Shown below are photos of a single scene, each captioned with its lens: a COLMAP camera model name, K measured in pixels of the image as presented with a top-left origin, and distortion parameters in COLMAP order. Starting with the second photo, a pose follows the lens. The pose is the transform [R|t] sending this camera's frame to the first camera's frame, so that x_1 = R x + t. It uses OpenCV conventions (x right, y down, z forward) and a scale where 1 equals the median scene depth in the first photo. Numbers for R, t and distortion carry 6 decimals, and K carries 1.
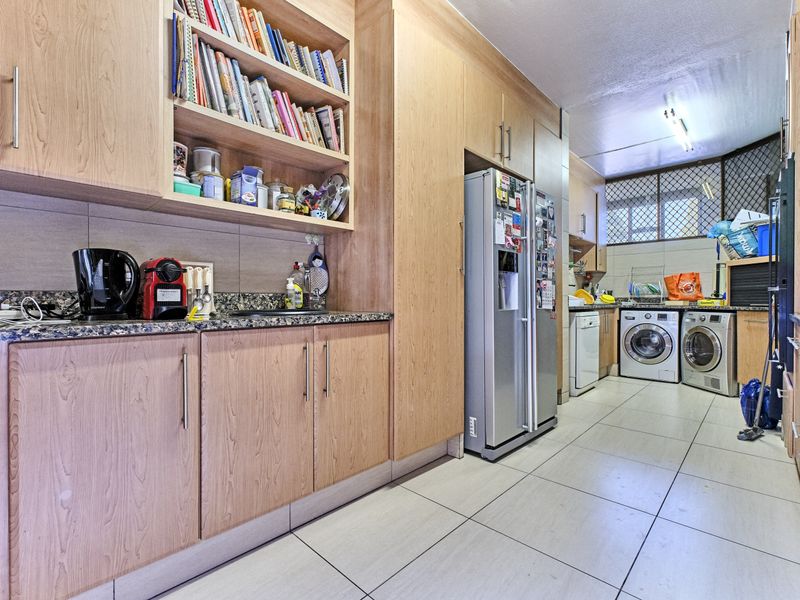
lens RADIAL K [[379.3, 0, 400.0], [0, 379.3, 300.0], [0, 0, 1]] dist [0.000367, 0.000833]
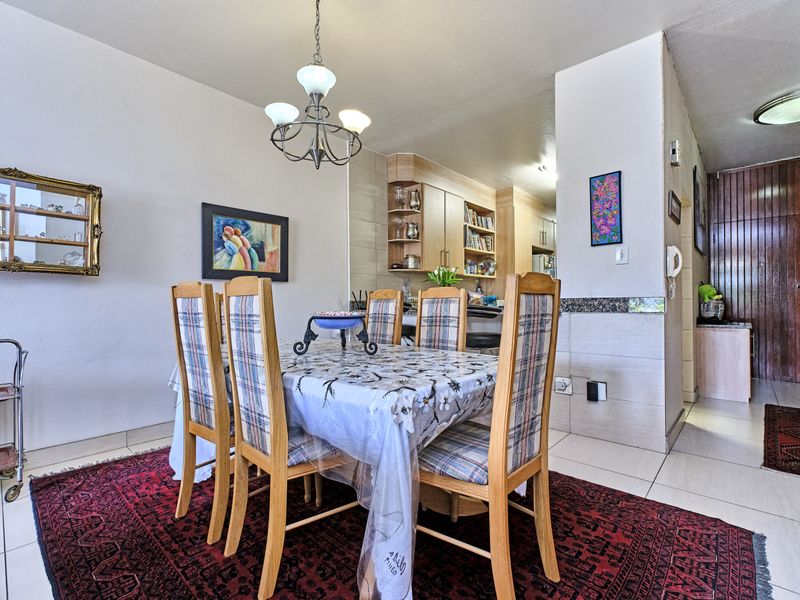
lens RADIAL K [[379.3, 0, 400.0], [0, 379.3, 300.0], [0, 0, 1]] dist [0.000367, 0.000833]
pose [[0.999265, 0.000116, 0.038342, -0.953589], [0.000467, 0.999884, -0.015191, 0.008929], [-0.038339, 0.015198, 0.999149, -1.772034]]
